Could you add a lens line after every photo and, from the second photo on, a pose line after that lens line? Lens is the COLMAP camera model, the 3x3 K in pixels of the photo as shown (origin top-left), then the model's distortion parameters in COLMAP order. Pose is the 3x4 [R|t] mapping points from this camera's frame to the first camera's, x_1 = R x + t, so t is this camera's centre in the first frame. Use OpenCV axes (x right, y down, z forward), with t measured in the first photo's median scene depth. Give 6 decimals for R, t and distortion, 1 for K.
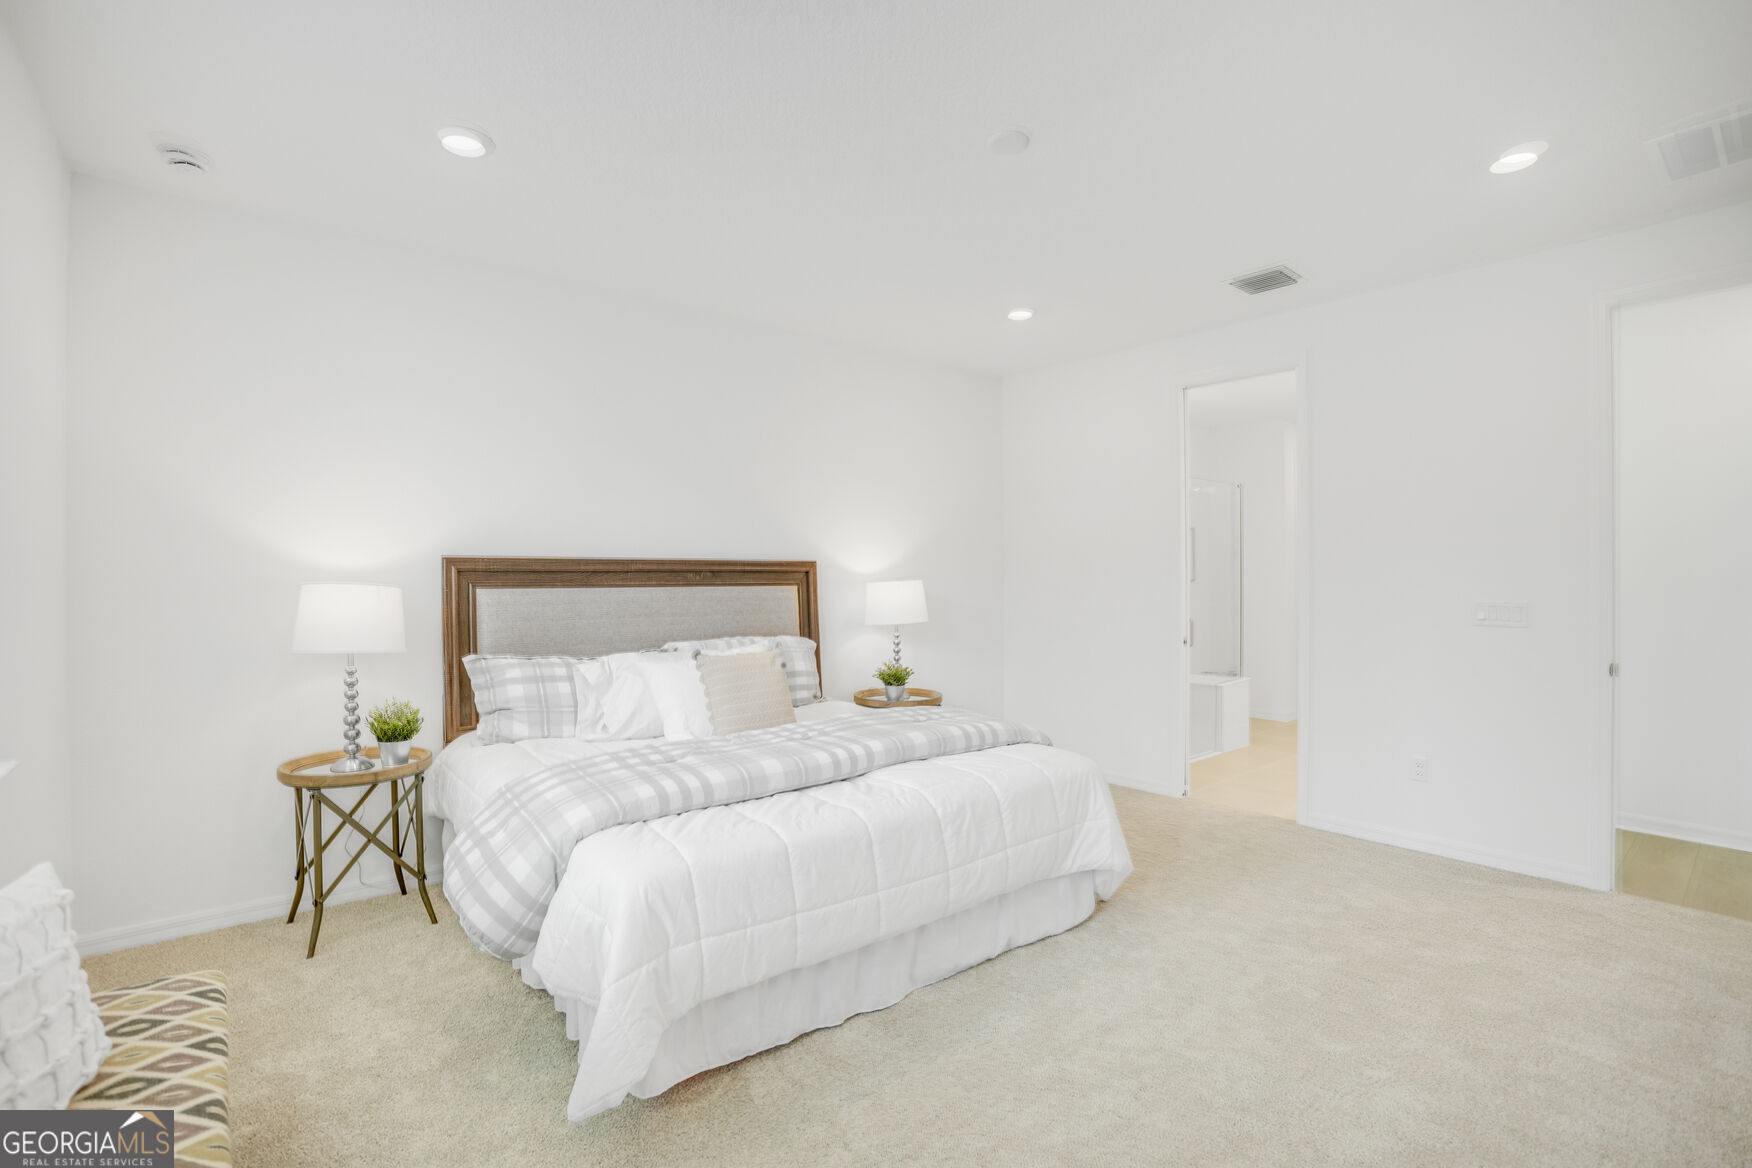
lens RADIAL K [[835.8, 0, 876.0], [0, 835.8, 584.0], [0, 0, 1]] dist [-0.058077, 0.028262]
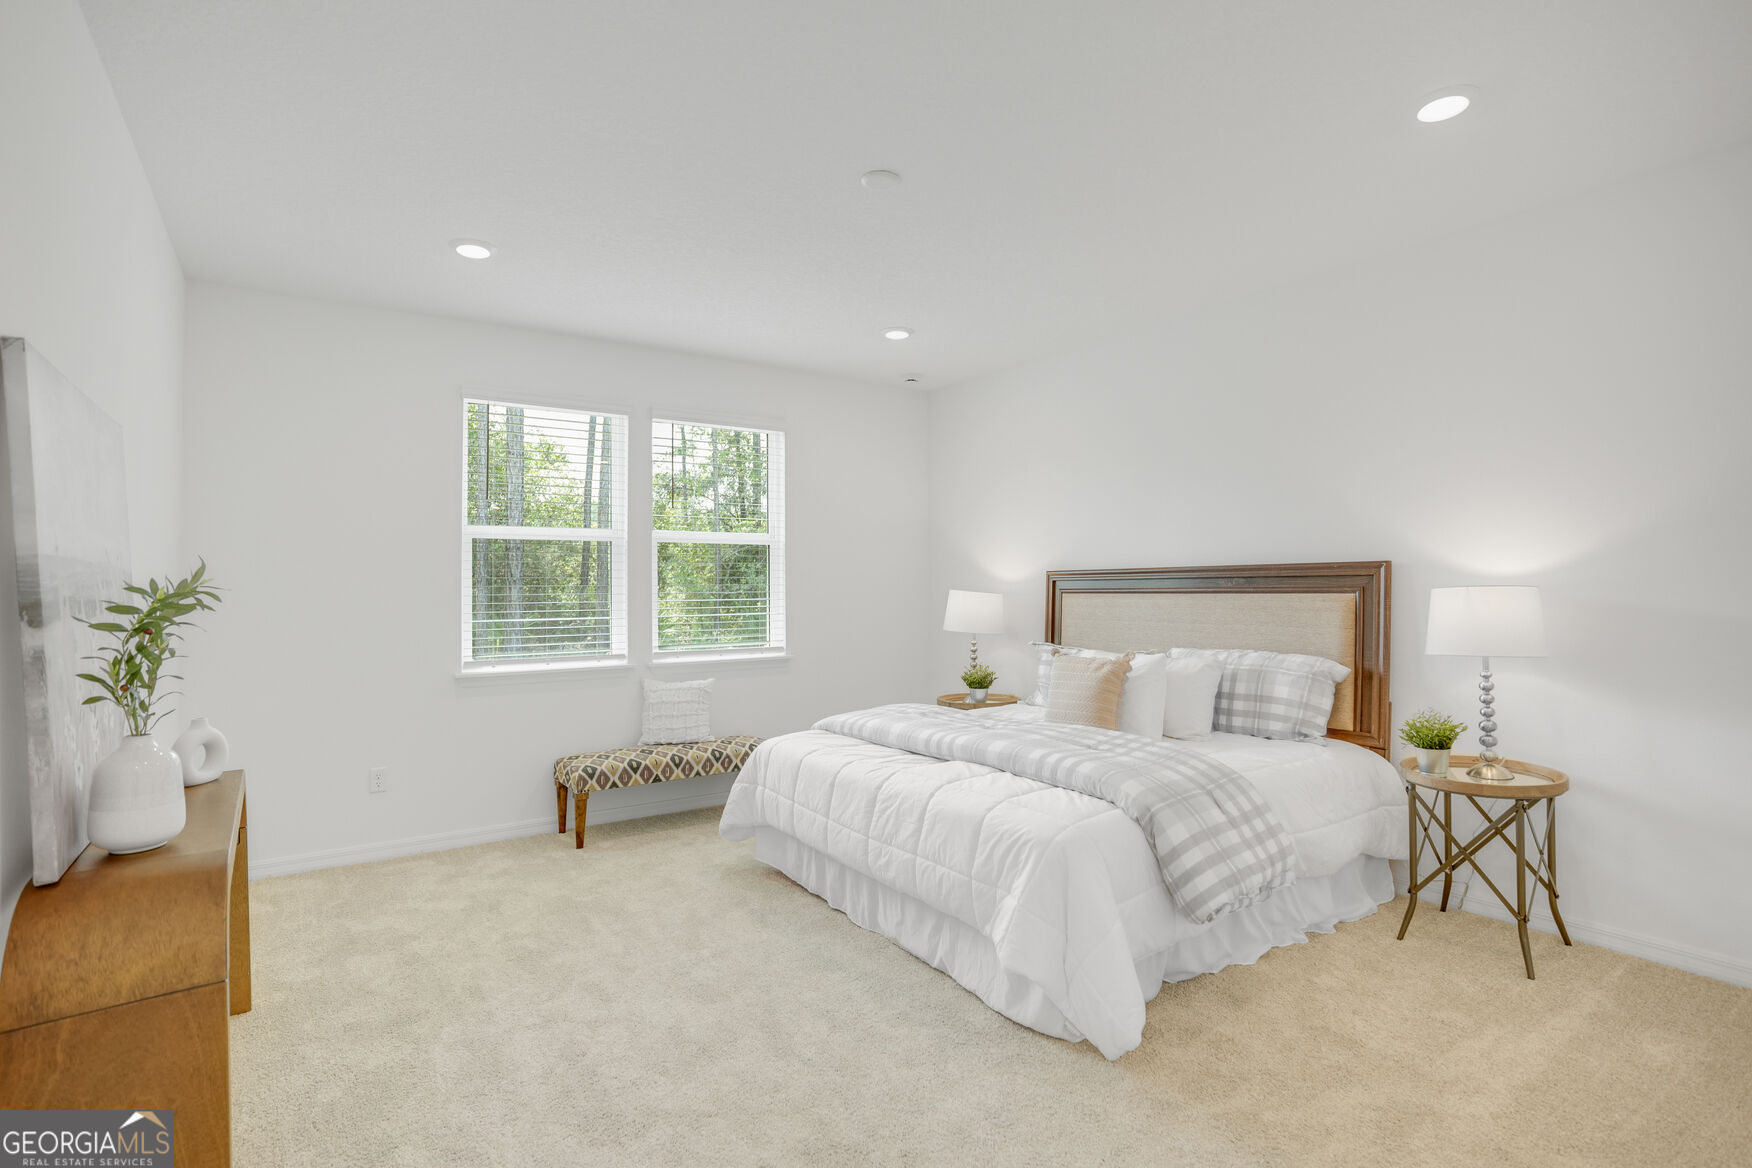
lens RADIAL K [[883.2, 0, 874.7], [0, 883.2, 553.1], [0, 0, 1]] dist [0.000209, 0.034611]
pose [[-0.112934, -0.027201, -0.993230, 0.827239], [0.000852, 0.999622, -0.027473, -0.013927], [0.993602, -0.003949, -0.112869, 0.710246]]
